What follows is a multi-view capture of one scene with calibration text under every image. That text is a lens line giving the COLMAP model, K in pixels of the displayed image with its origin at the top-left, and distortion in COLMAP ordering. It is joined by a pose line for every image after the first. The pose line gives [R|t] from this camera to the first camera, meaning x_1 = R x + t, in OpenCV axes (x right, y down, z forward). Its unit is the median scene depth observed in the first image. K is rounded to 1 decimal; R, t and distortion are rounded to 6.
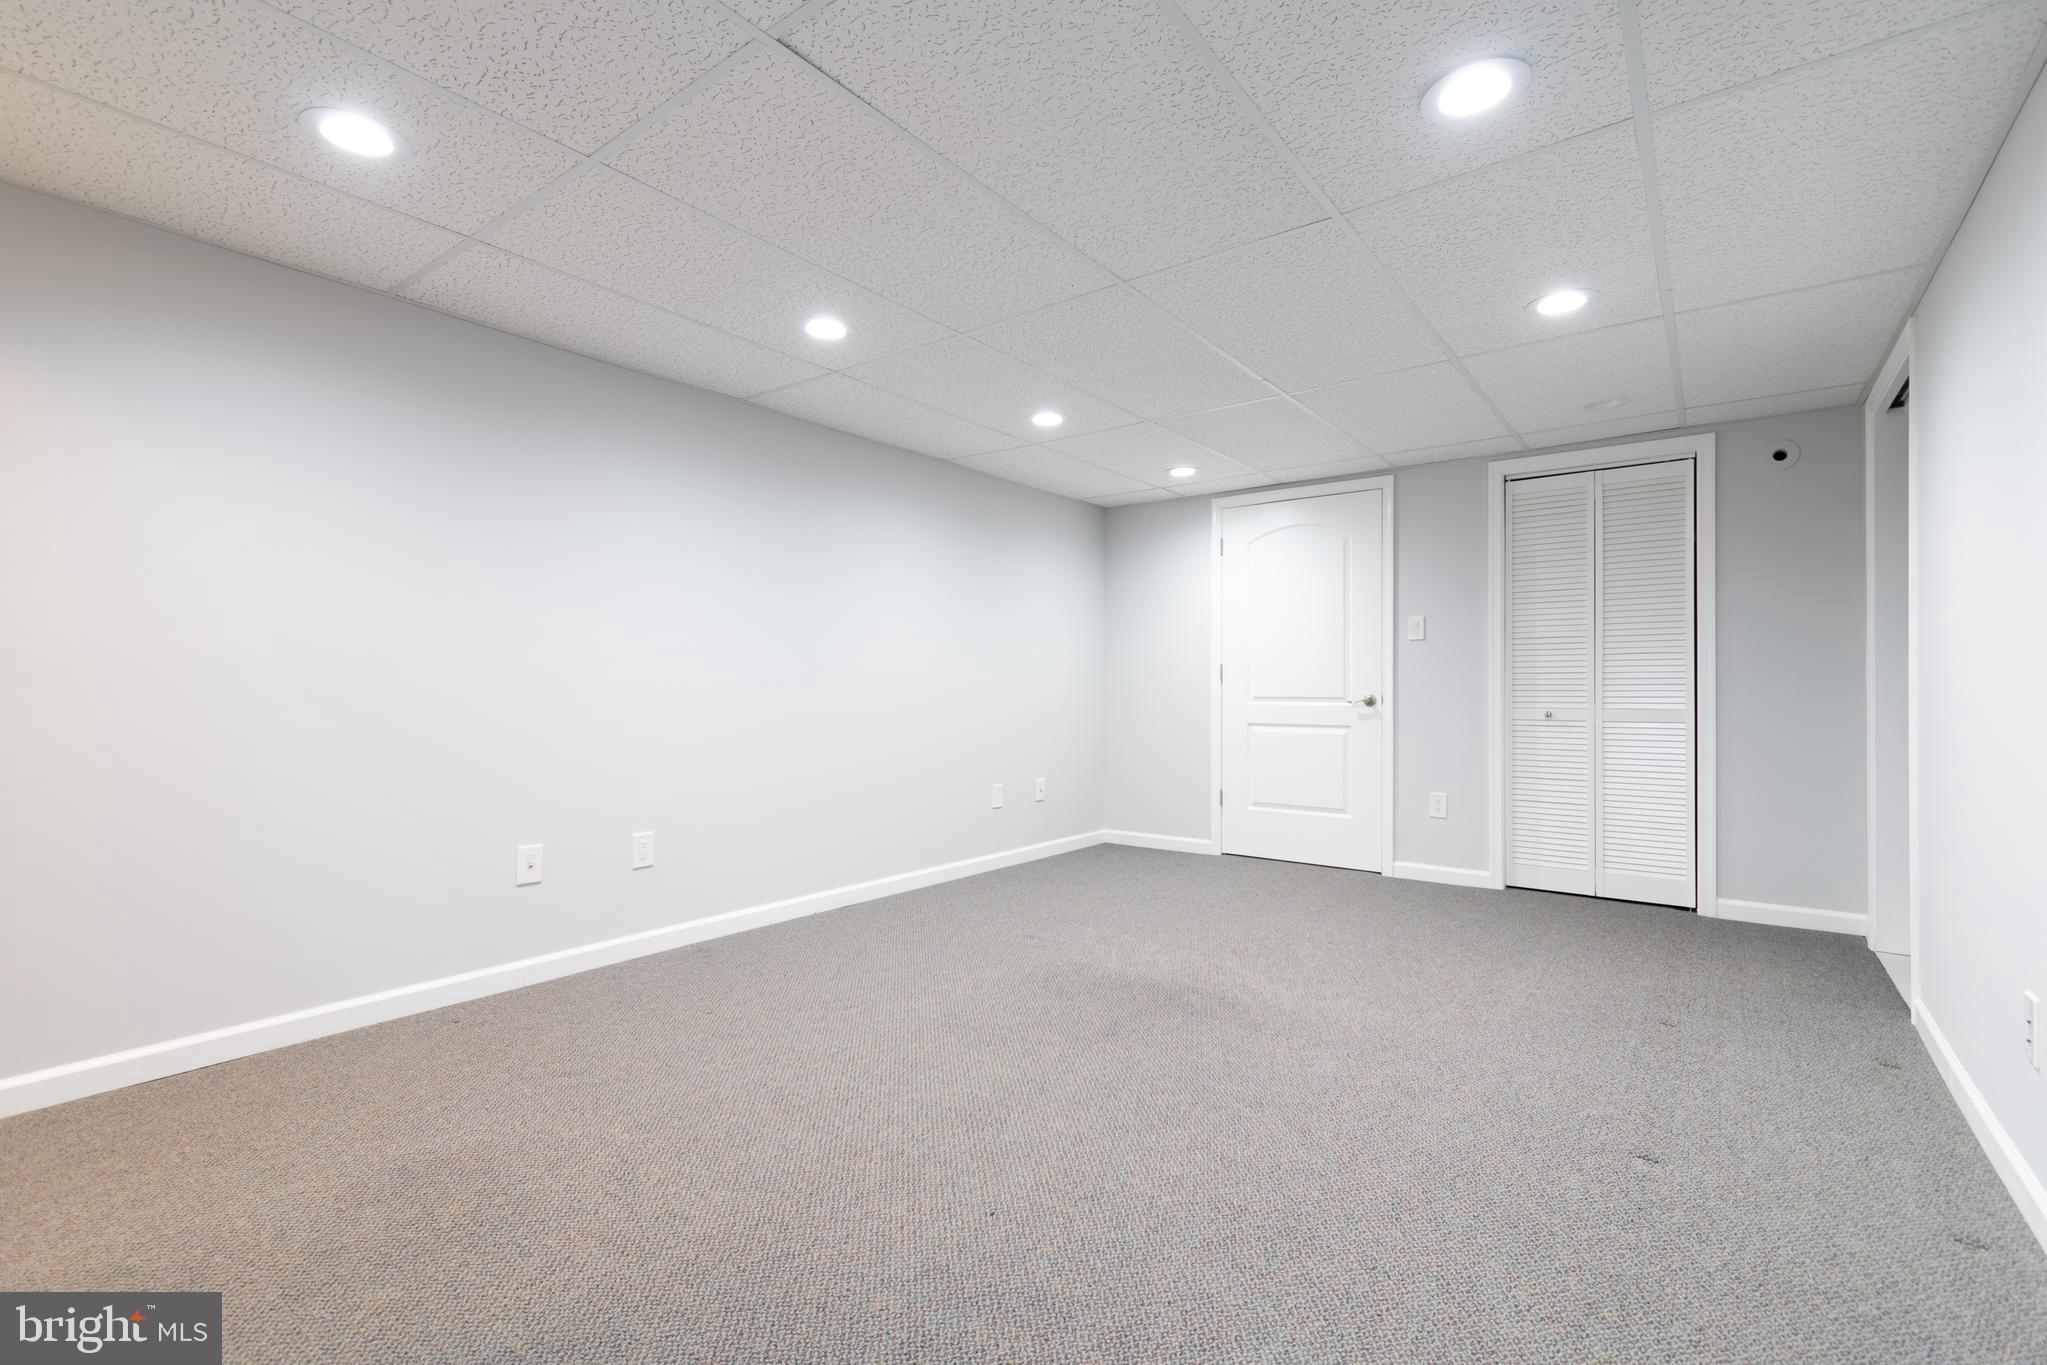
lens RADIAL K [[906.9, 0, 1021.5], [0, 906.9, 681.9], [0, 0, 1]] dist [0.003102, -0.001247]
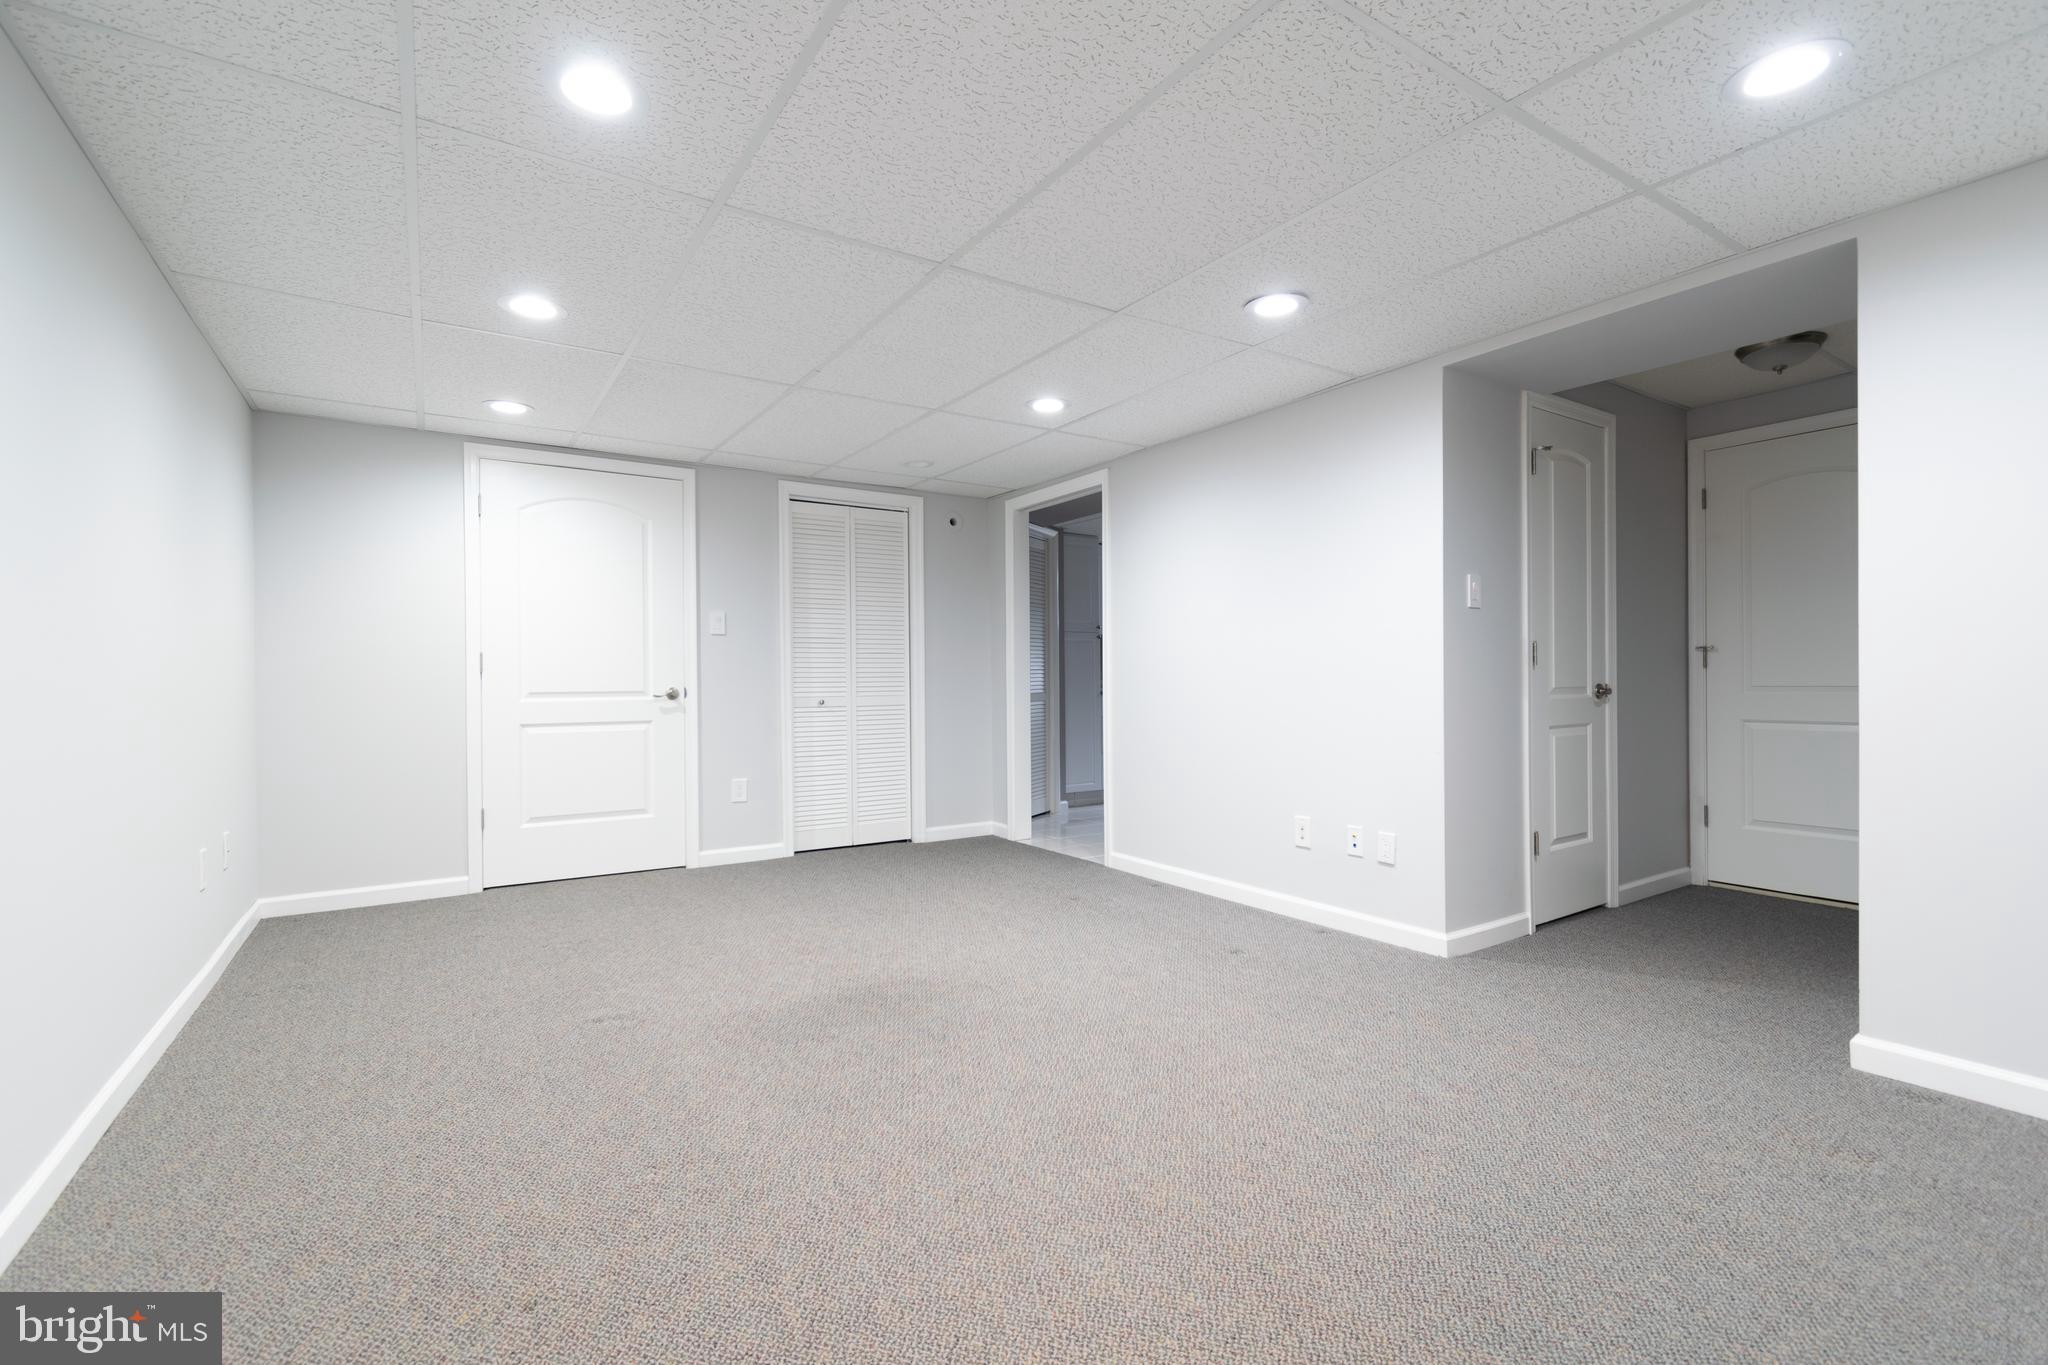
lens RADIAL K [[907.4, 0, 1021.5], [0, 907.4, 682.5], [0, 0, 1]] dist [0.003102, -0.001247]
pose [[0.336475, -0.006625, 0.941669, -0.435420], [-0.000230, 0.999975, 0.007118, 0.001178], [-0.941692, -0.002611, 0.336465, 0.329758]]
